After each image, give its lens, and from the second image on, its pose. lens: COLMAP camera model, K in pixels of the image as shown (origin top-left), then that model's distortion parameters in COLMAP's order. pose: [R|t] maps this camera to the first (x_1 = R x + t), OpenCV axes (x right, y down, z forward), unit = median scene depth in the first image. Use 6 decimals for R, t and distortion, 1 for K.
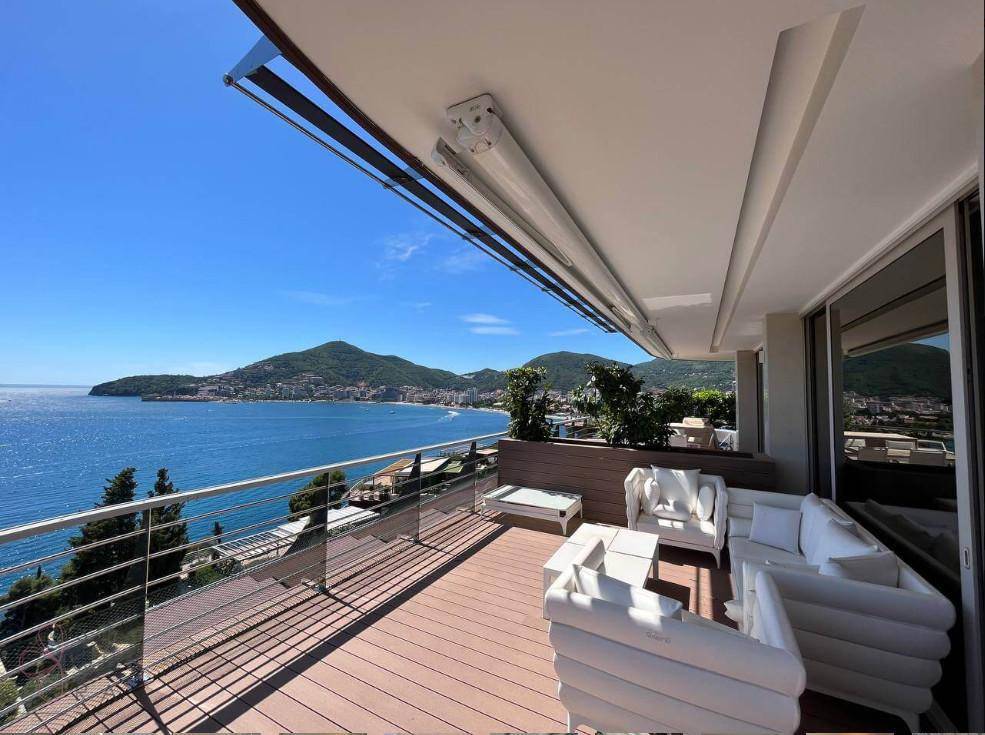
lens RADIAL K [[398.0, 0, 490.0], [0, 398.0, 368.9], [0, 0, 1]] dist [0.000268, -0.000181]
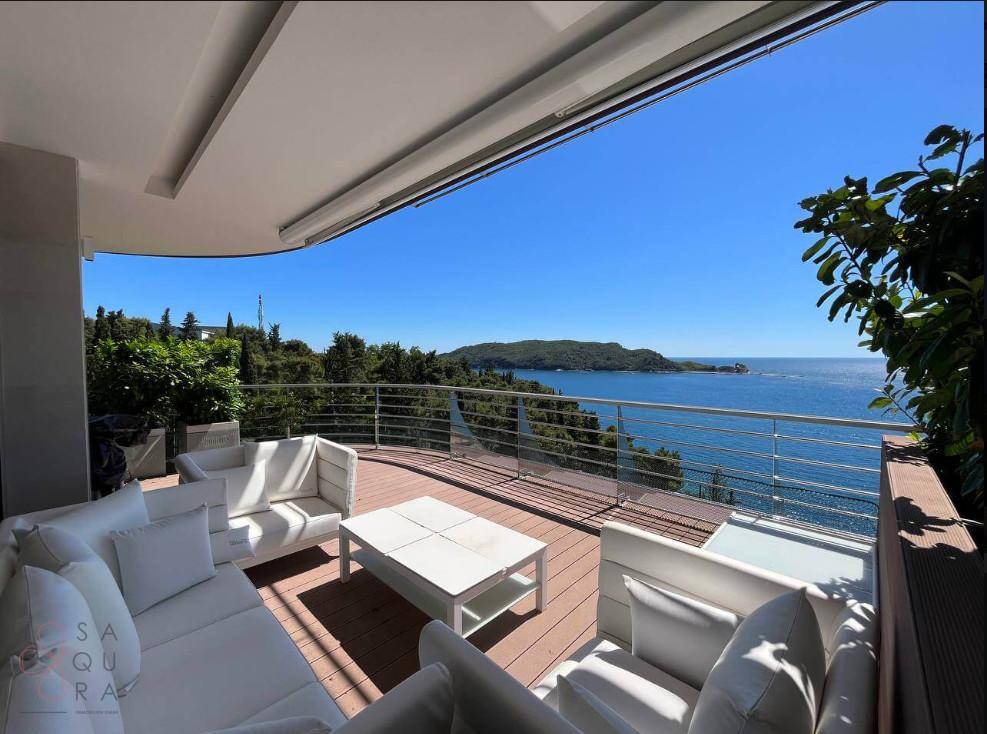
lens RADIAL K [[398.8, 0, 487.3], [0, 398.8, 365.6], [0, 0, 1]] dist [0.000268, -0.000181]
pose [[-0.280646, 0.006378, -0.959790, 0.807803], [0.047137, 0.998863, -0.007145, 0.137342], [0.958653, -0.047247, -0.280628, 1.099674]]
